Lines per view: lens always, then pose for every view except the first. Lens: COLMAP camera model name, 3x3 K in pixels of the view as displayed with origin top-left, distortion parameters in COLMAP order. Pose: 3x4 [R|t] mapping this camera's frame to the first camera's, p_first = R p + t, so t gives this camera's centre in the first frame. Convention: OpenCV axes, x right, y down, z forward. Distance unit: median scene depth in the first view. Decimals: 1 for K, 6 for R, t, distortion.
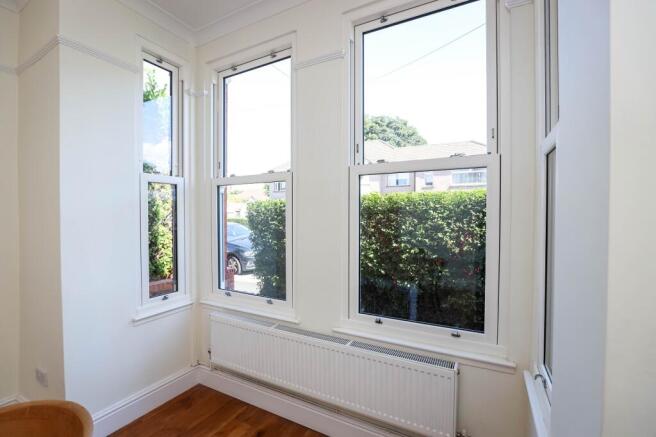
lens RADIAL K [[304.7, 0, 325.3], [0, 304.7, 219.8], [0, 0, 1]] dist [-0.014440, -0.000465]
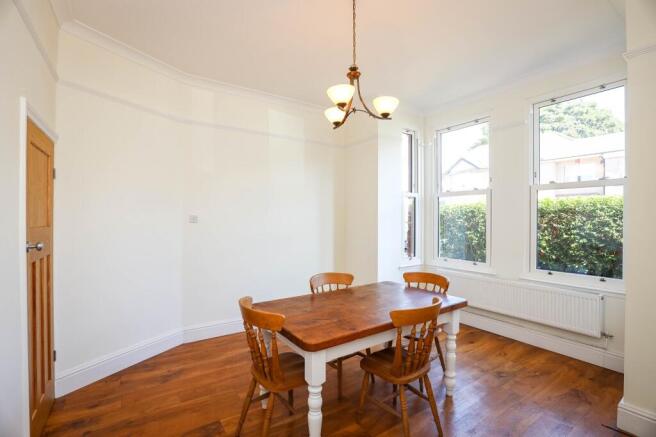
lens RADIAL K [[304.7, 0, 325.3], [0, 304.7, 219.8], [0, 0, 1]] dist [-0.014440, -0.000465]
pose [[0.890805, 0.004470, -0.454364, -0.113752], [-0.009647, 0.999912, -0.009076, 0.032479], [0.454283, 0.012468, 0.890770, -0.690464]]
